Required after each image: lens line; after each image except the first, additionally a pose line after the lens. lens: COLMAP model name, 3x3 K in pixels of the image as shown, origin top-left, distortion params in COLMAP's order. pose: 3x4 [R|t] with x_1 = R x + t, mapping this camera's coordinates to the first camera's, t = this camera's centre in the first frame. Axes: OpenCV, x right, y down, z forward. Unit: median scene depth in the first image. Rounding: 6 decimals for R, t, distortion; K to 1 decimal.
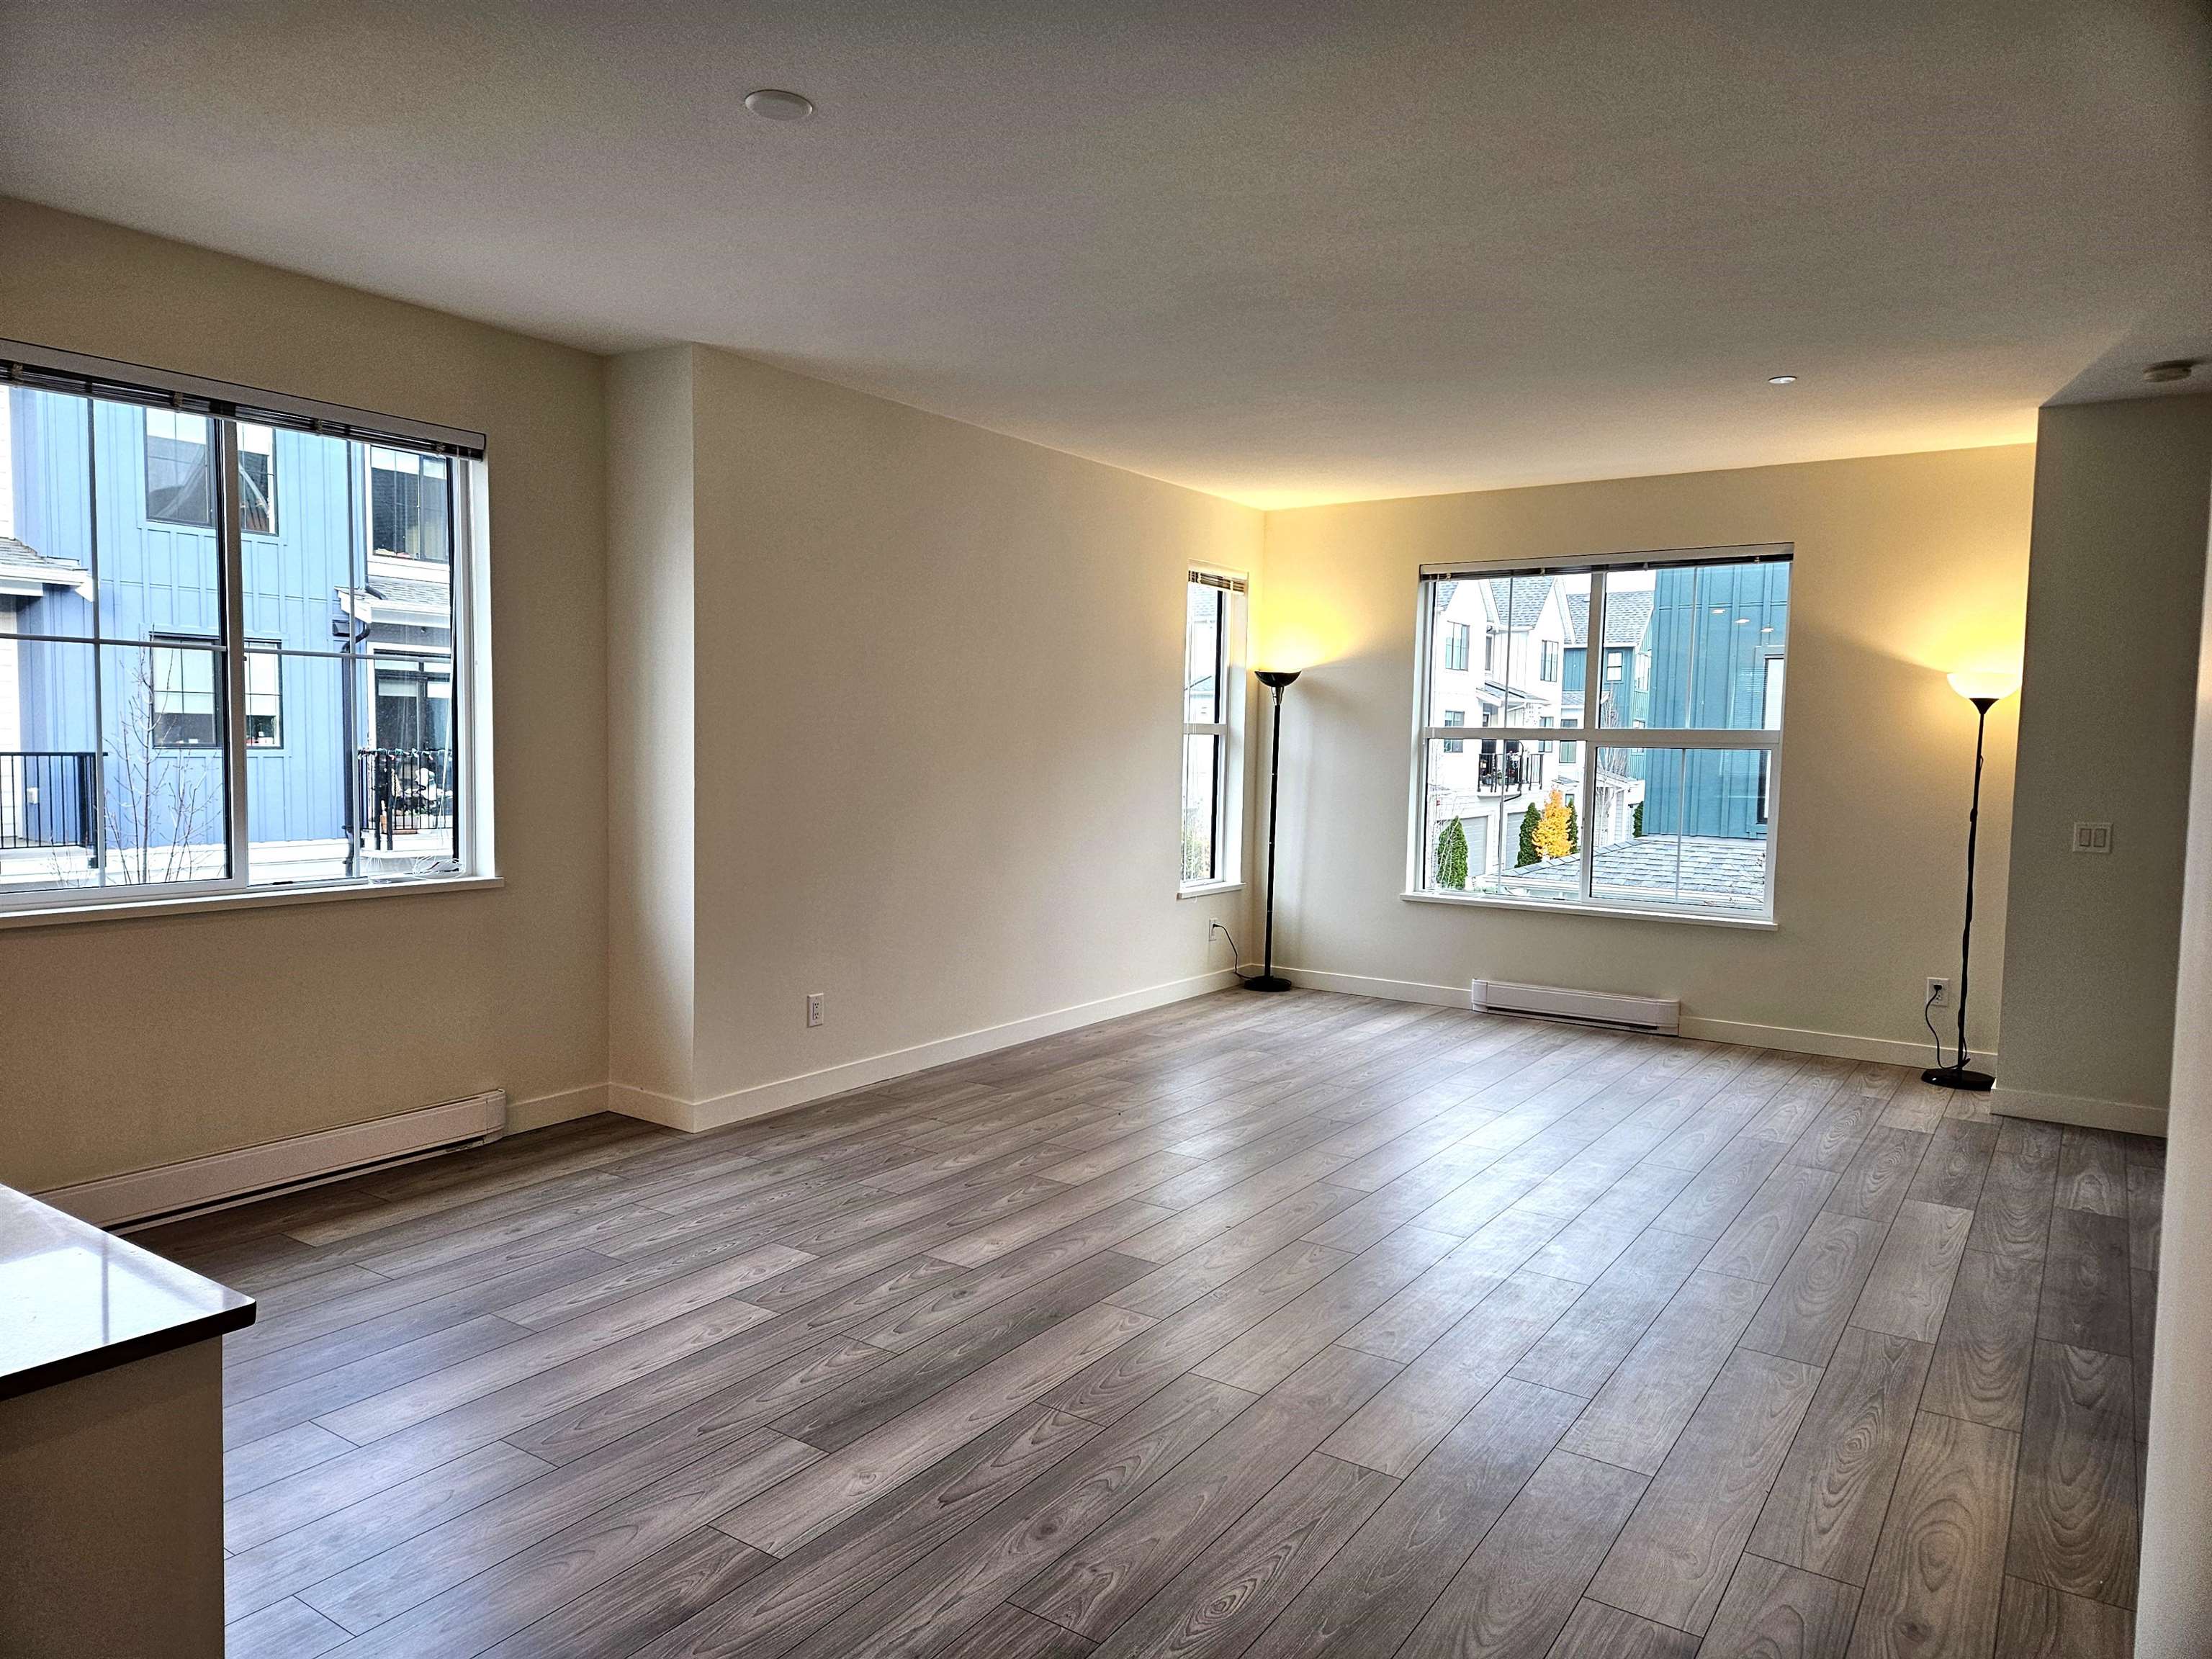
lens RADIAL K [[1458.6, 0, 1061.9], [0, 1458.6, 830.6], [0, 0, 1]] dist [0.065540, -0.046080]
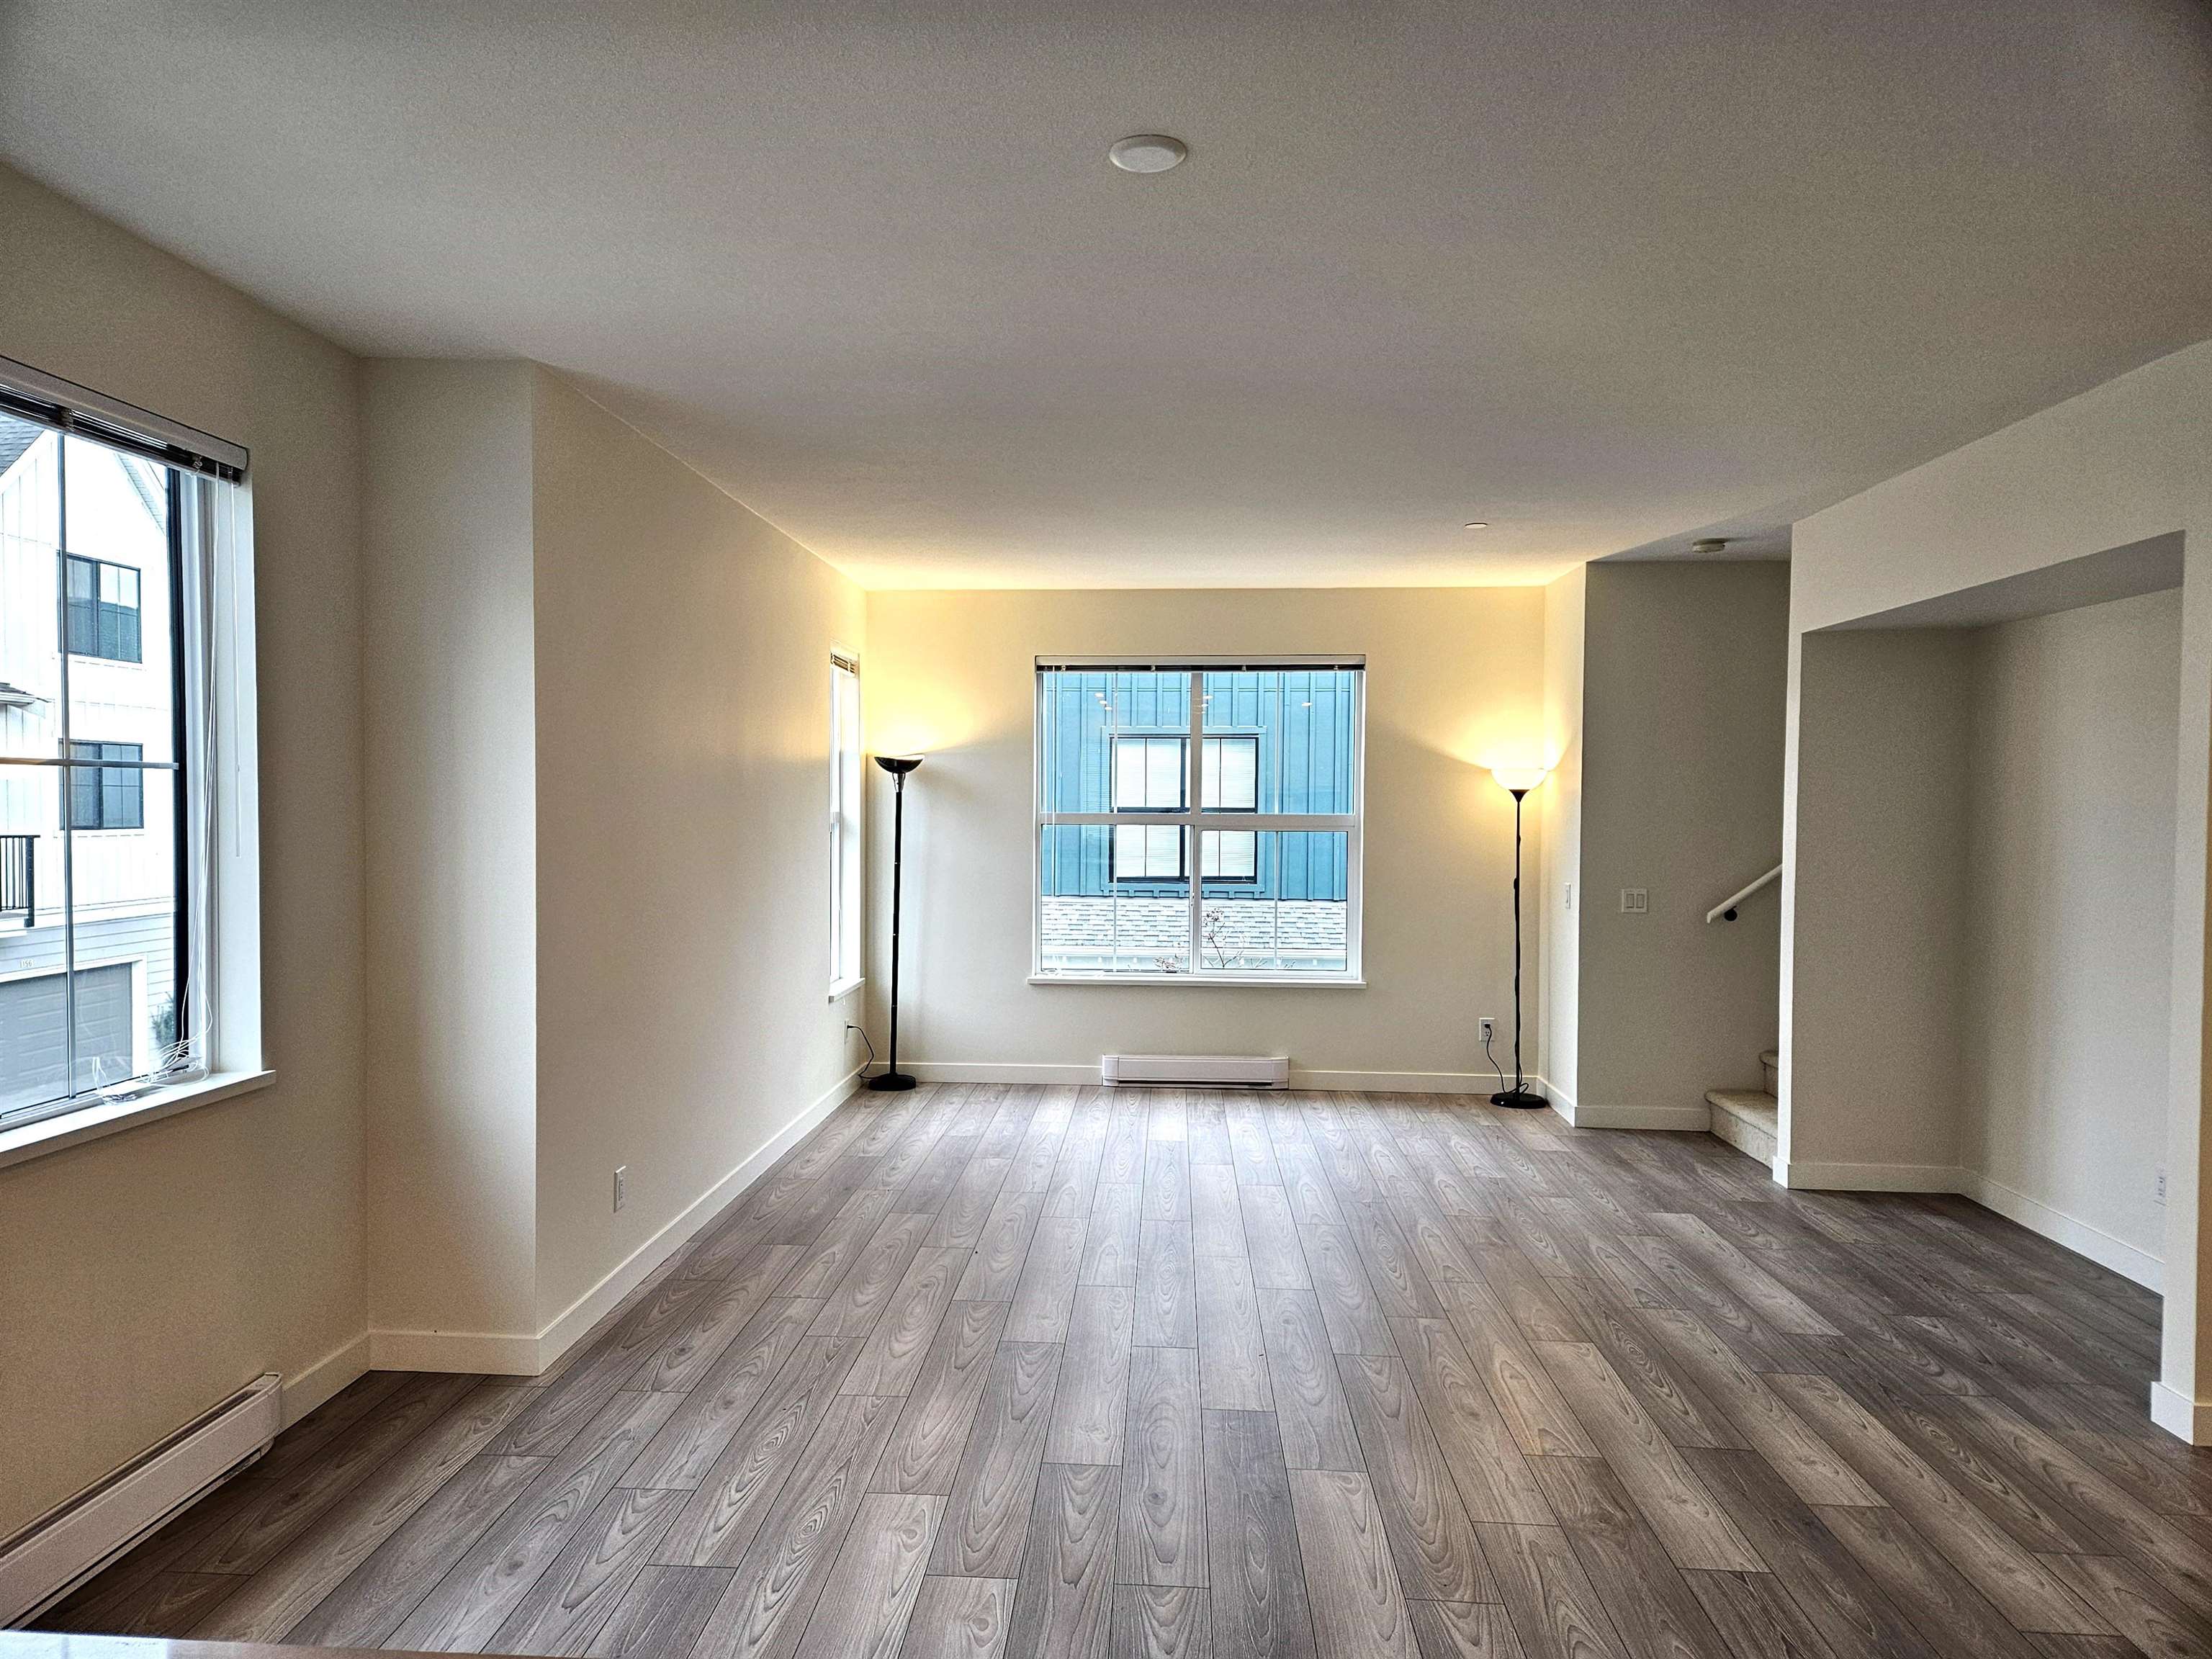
lens RADIAL K [[1458.6, 0, 1064.7], [0, 1458.6, 853.8], [0, 0, 1]] dist [0.065540, -0.046080]
pose [[0.856051, -0.031825, 0.515910, -0.406904], [0.044245, 0.998951, -0.011793, -0.046145], [-0.514994, 0.032922, 0.856562, 0.184829]]
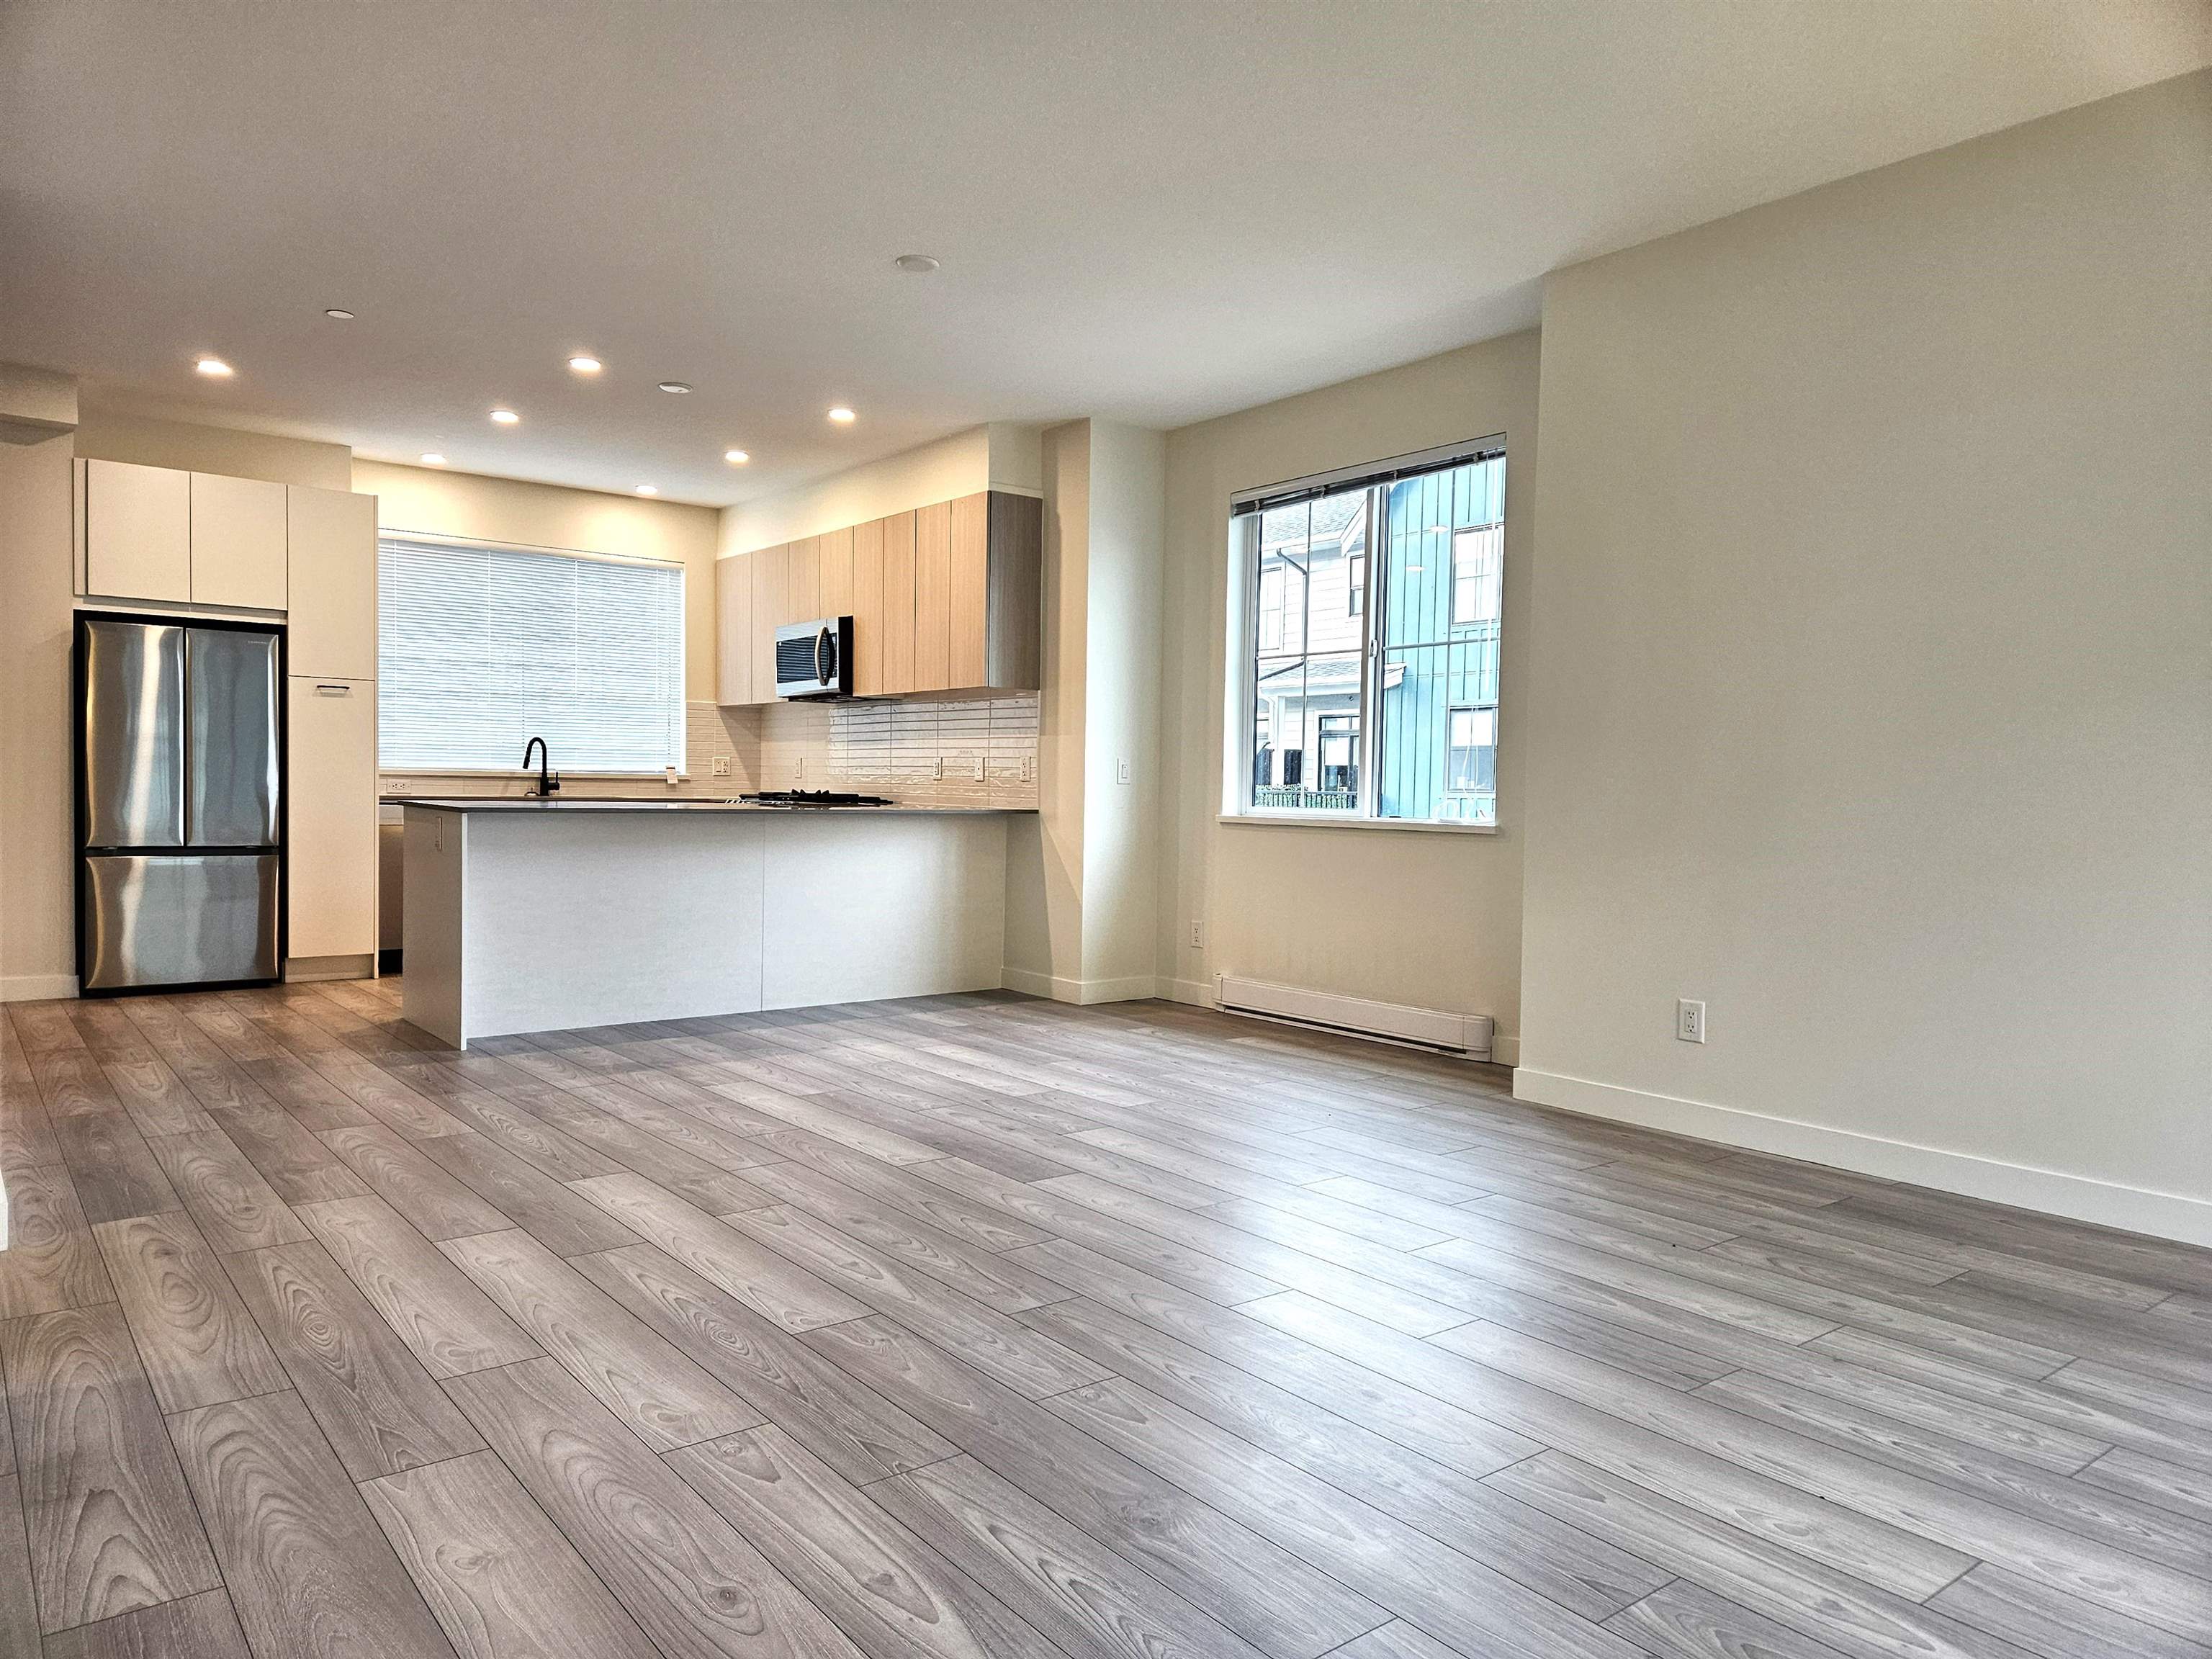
lens RADIAL K [[1458.6, 0, 1072.4], [0, 1458.6, 838.6], [0, 0, 1]] dist [0.065540, -0.046080]
pose [[-0.290244, 0.014313, -0.956846, 0.743885], [-0.086758, 0.995377, 0.041206, 0.024055], [0.953012, 0.094973, -0.287661, 0.985949]]
